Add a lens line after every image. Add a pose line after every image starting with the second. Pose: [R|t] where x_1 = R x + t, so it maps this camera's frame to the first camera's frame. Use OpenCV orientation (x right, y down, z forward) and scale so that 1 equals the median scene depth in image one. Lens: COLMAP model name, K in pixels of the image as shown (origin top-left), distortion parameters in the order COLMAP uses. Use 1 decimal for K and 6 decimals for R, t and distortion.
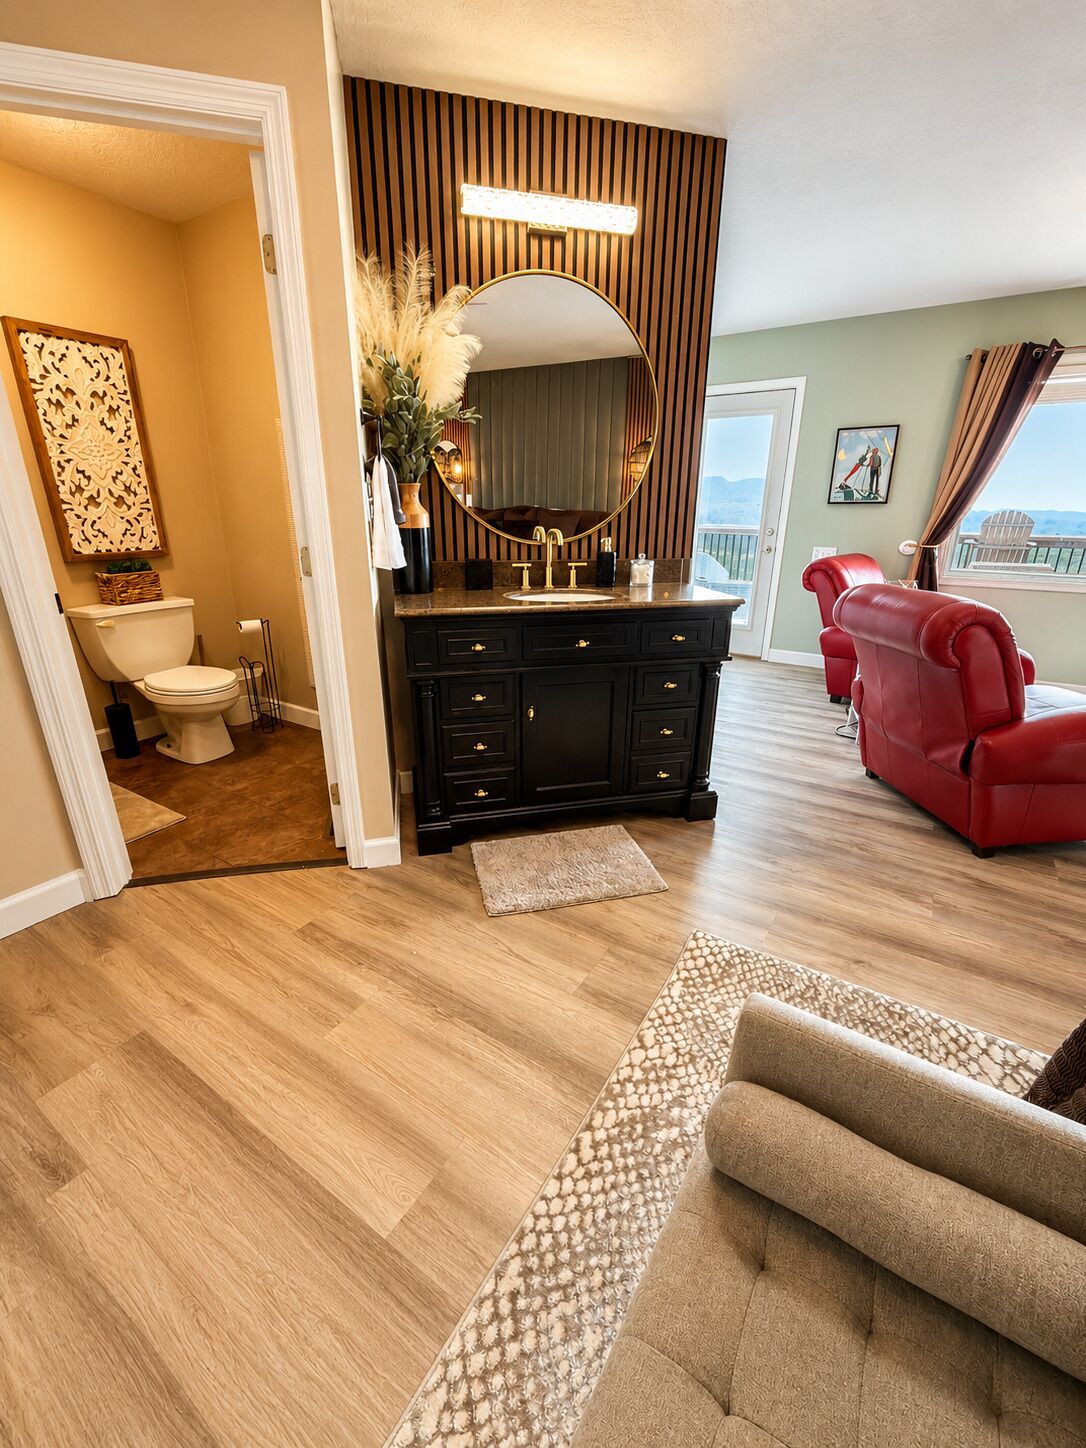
lens RADIAL K [[592.7, 0, 544.6], [0, 592.7, 728.1], [0, 0, 1]] dist [0.002513, 0.000704]
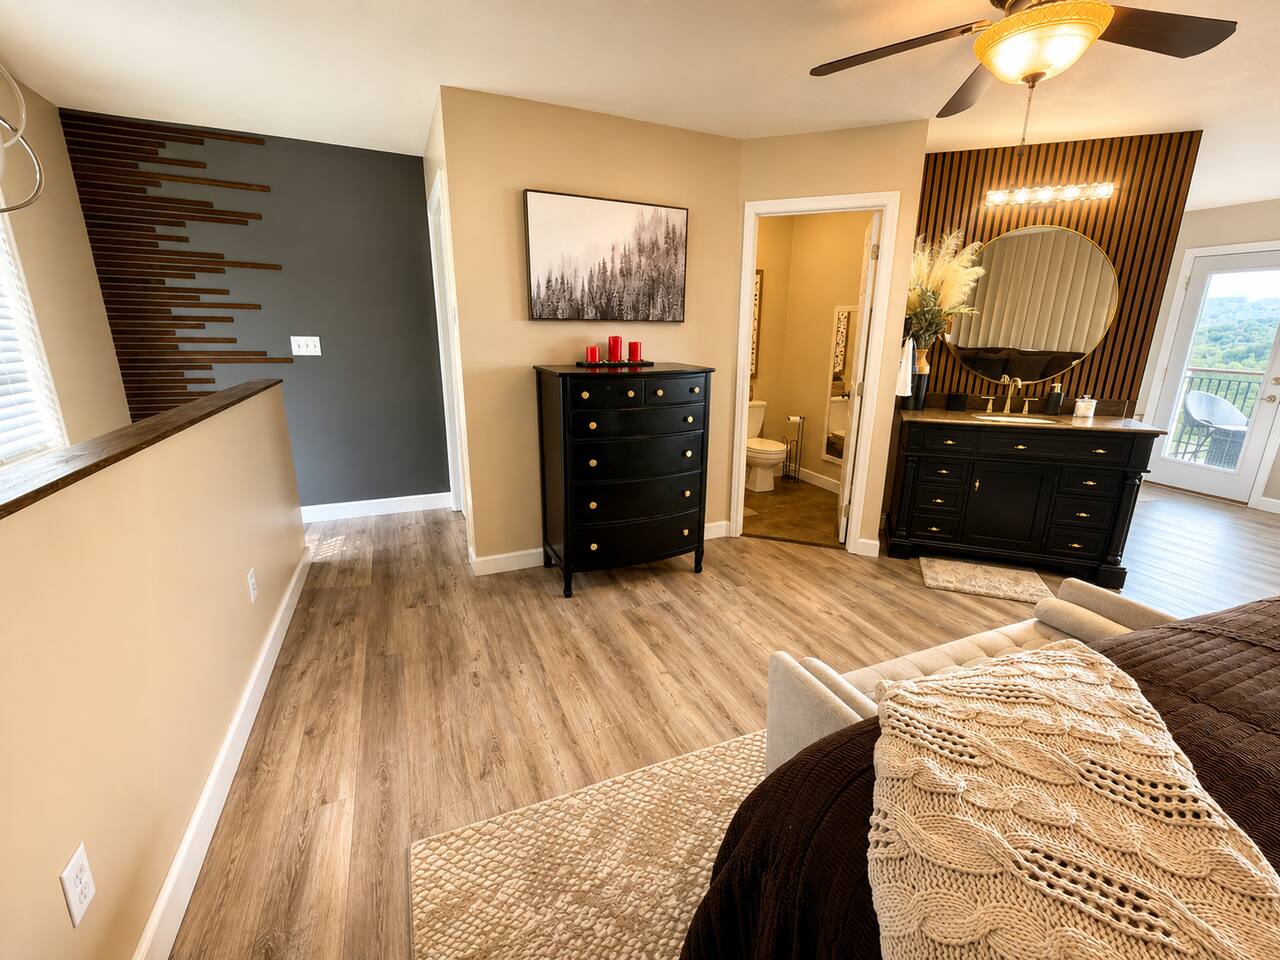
lens RADIAL K [[523.9, 0, 644.3], [0, 523.9, 479.0], [0, 0, 1]] dist [0.002513, 0.000704]
pose [[0.807977, 0.151902, -0.569297, 0.052106], [-0.191689, 0.981403, -0.010193, 0.138749], [0.557162, 0.117363, 0.822068, -0.678732]]
